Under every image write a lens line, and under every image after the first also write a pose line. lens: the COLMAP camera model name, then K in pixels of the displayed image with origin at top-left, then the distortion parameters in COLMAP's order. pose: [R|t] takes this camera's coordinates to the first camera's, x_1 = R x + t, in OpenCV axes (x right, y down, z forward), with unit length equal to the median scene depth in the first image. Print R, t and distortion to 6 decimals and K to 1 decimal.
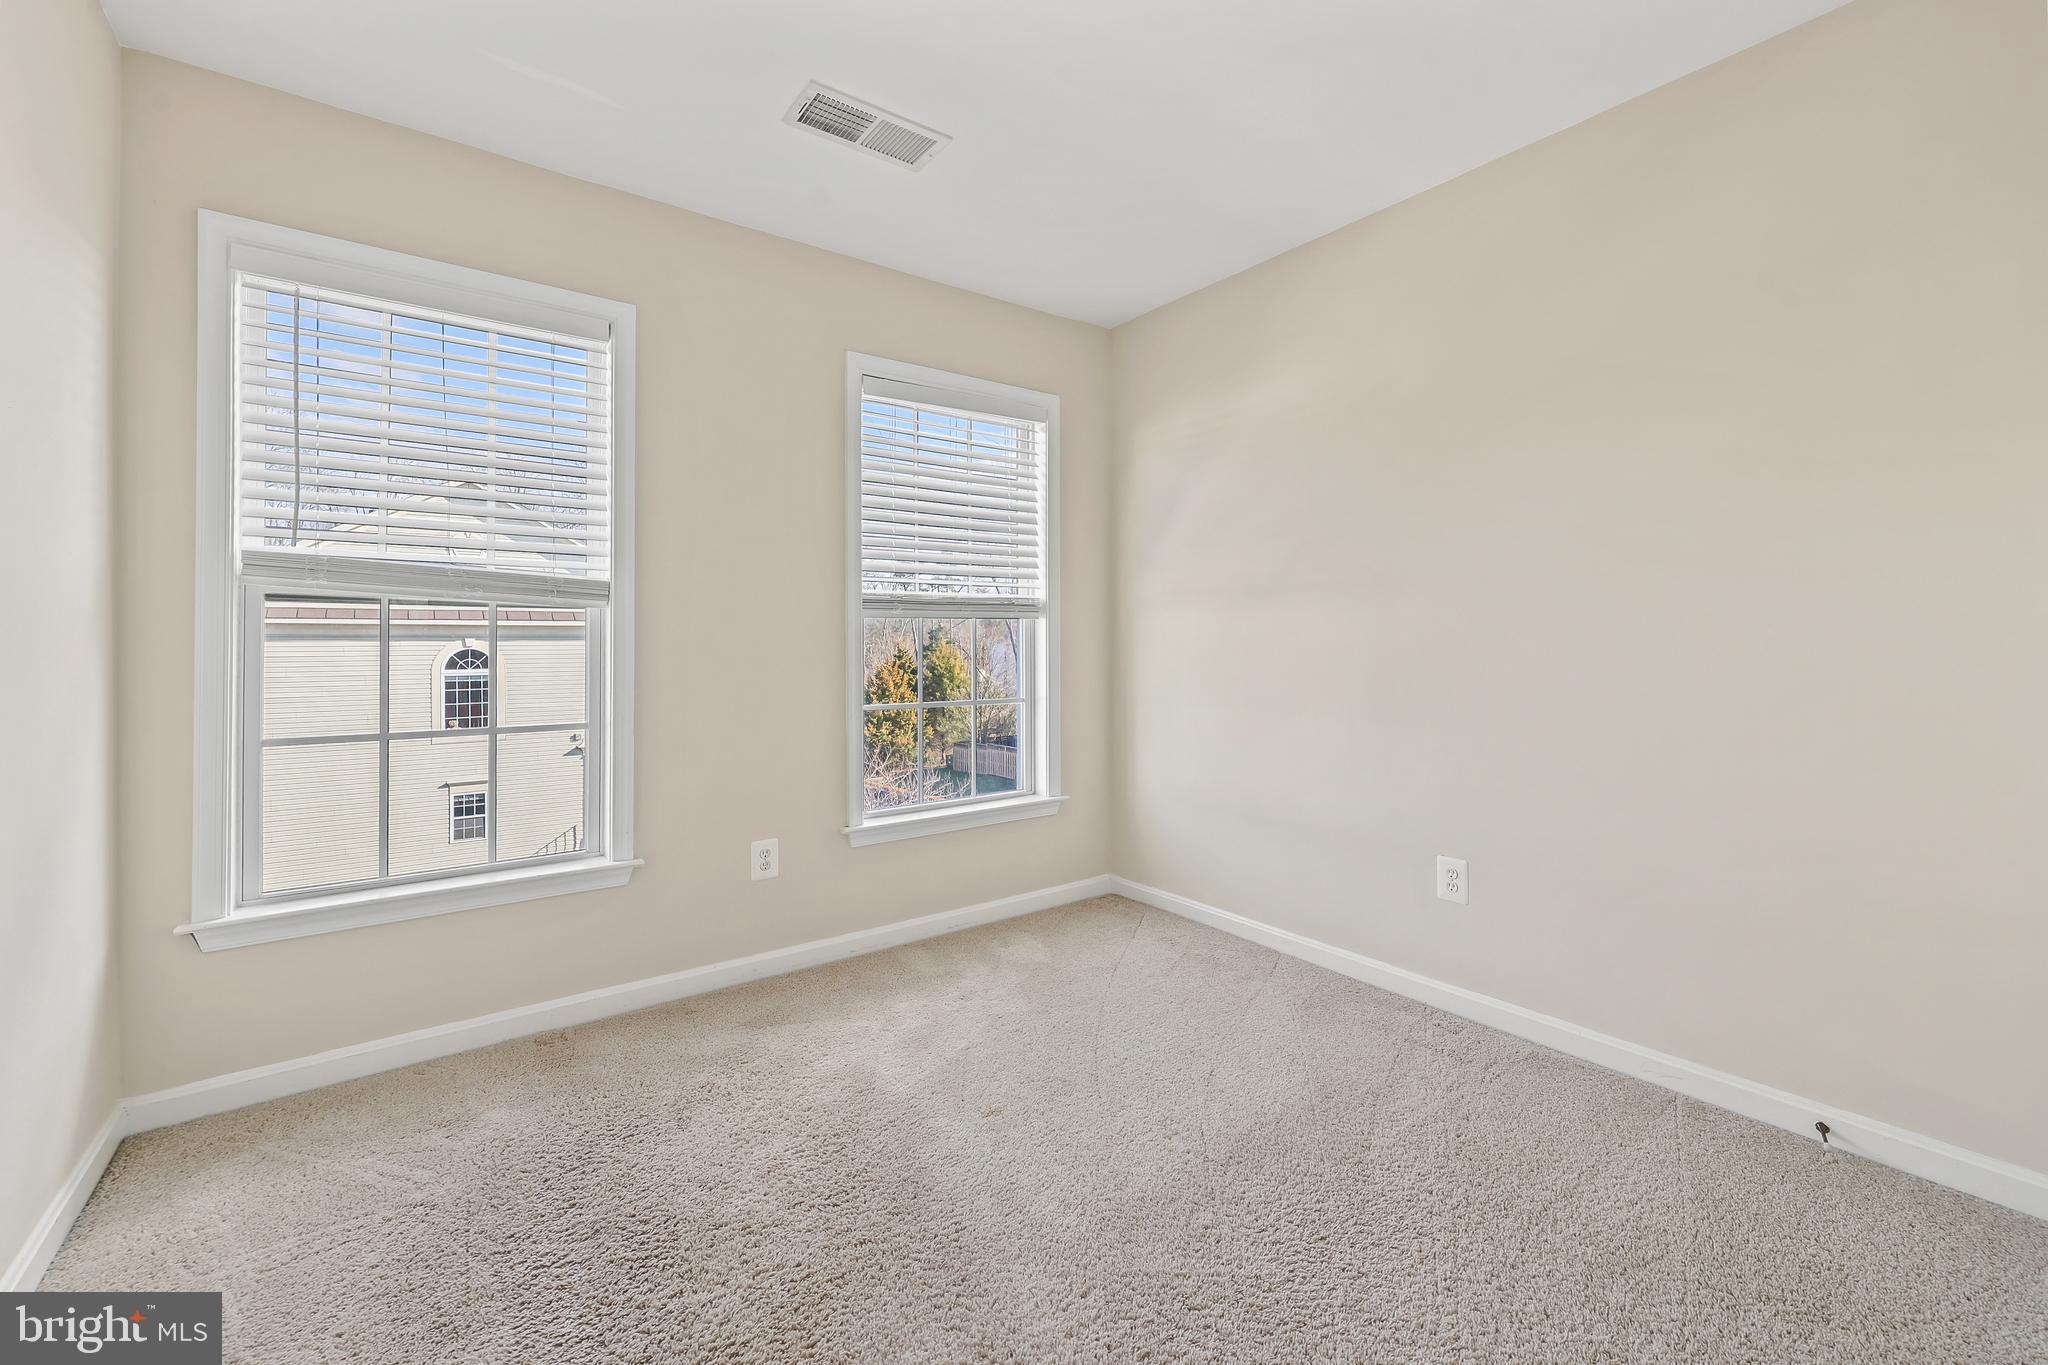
lens RADIAL K [[830.3, 0, 1023.8], [0, 830.3, 619.8], [0, 0, 1]] dist [0.000025, 0.000049]
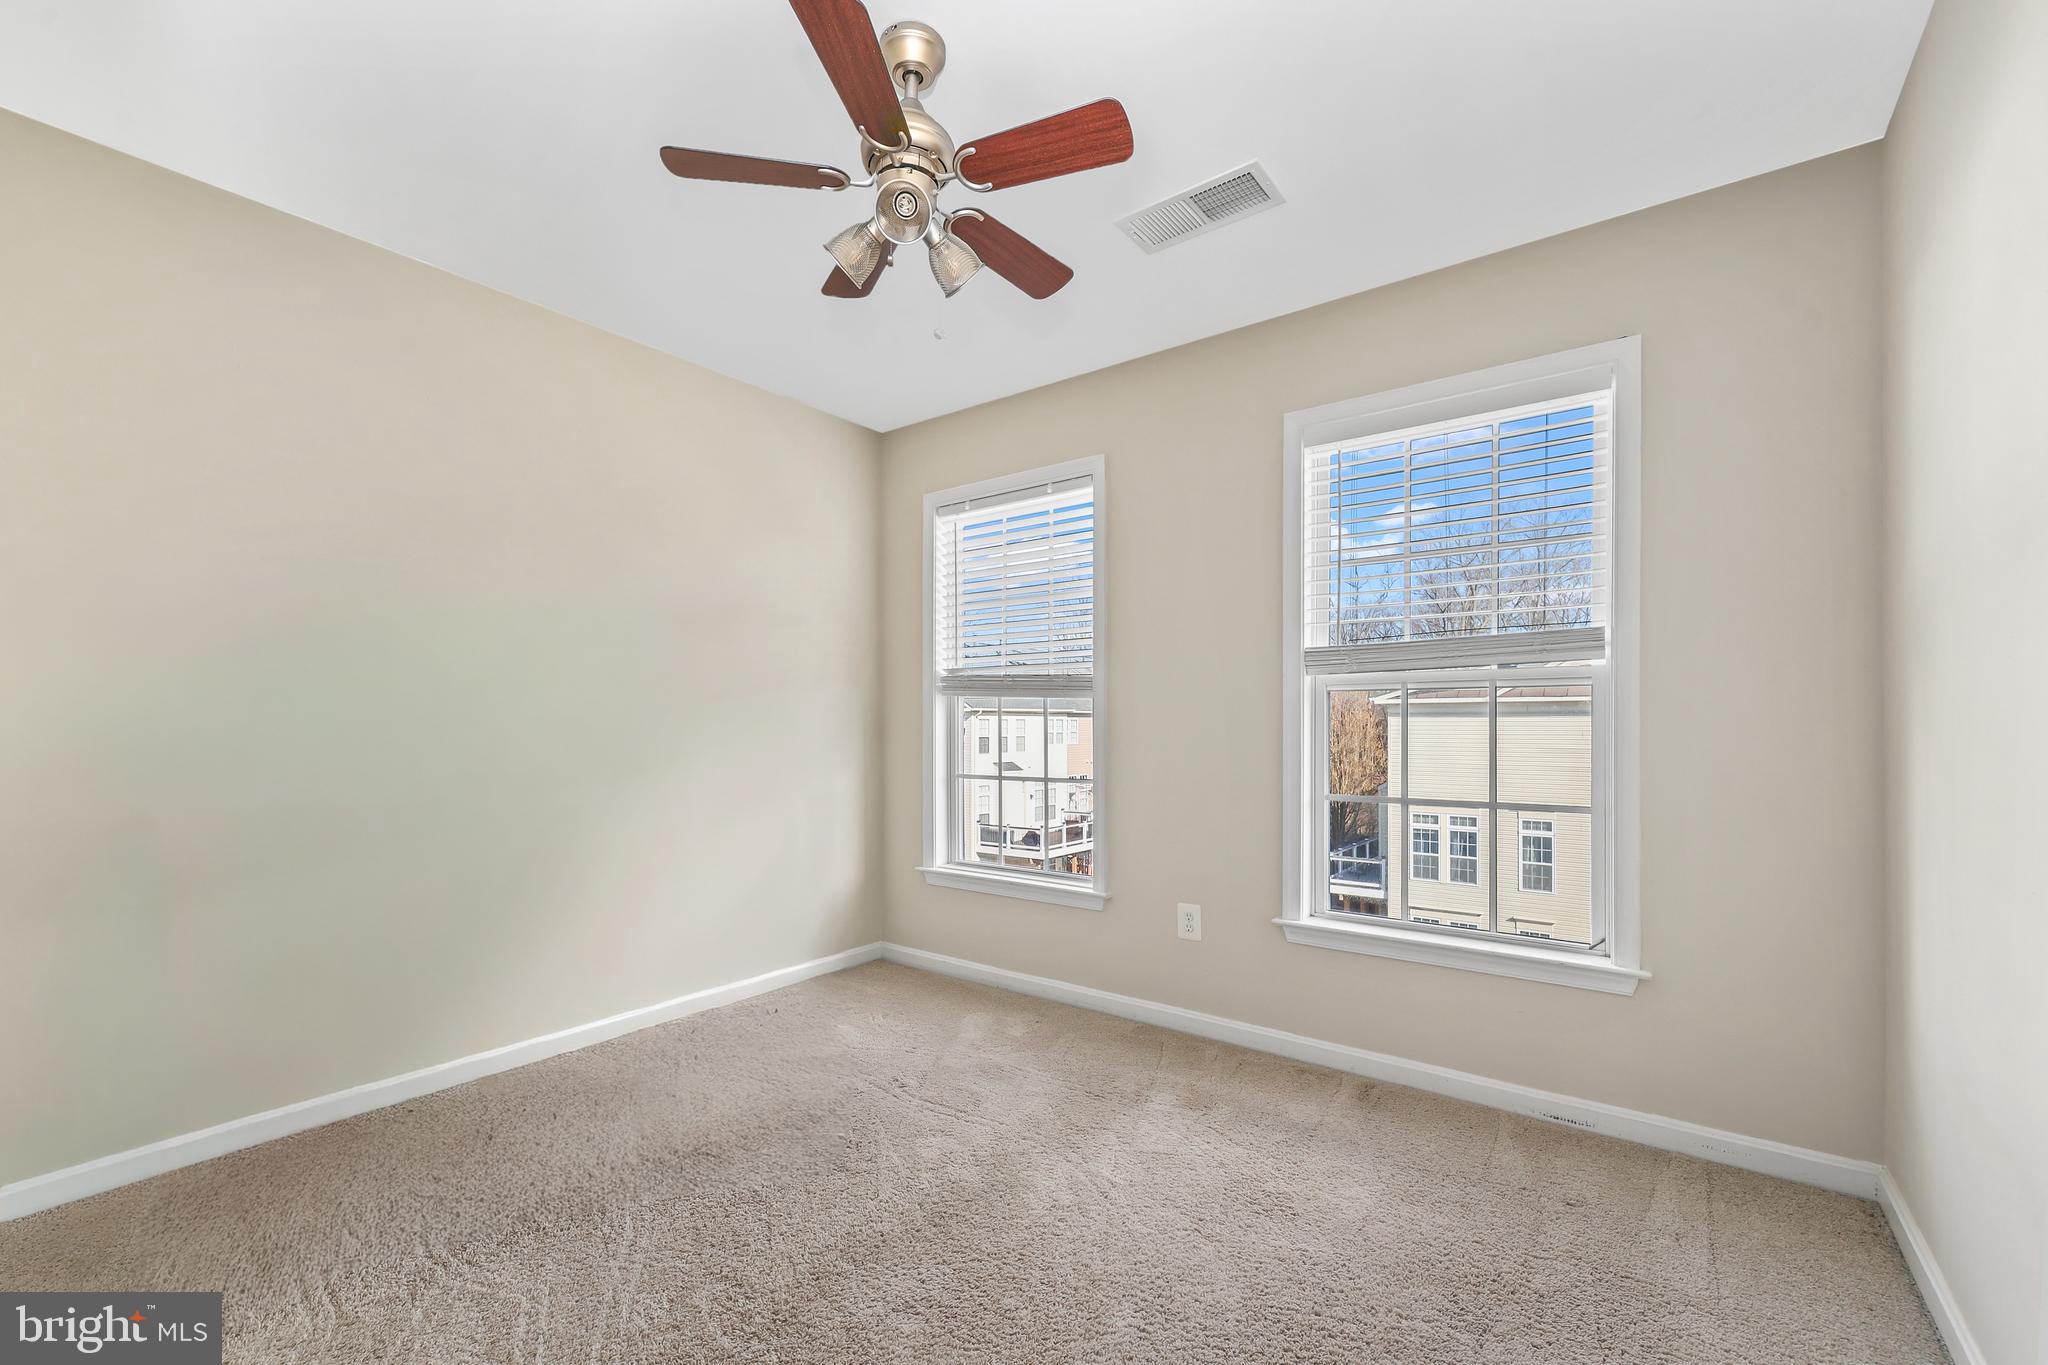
lens RADIAL K [[831.4, 0, 1026.8], [0, 831.4, 686.8], [0, 0, 1]] dist [-0.000622, 0.000099]
pose [[0.271766, -0.029125, -0.961923, 0.648470], [0.019564, 0.999503, -0.024735, 0.003165], [0.962164, -0.012096, 0.272201, 0.474265]]
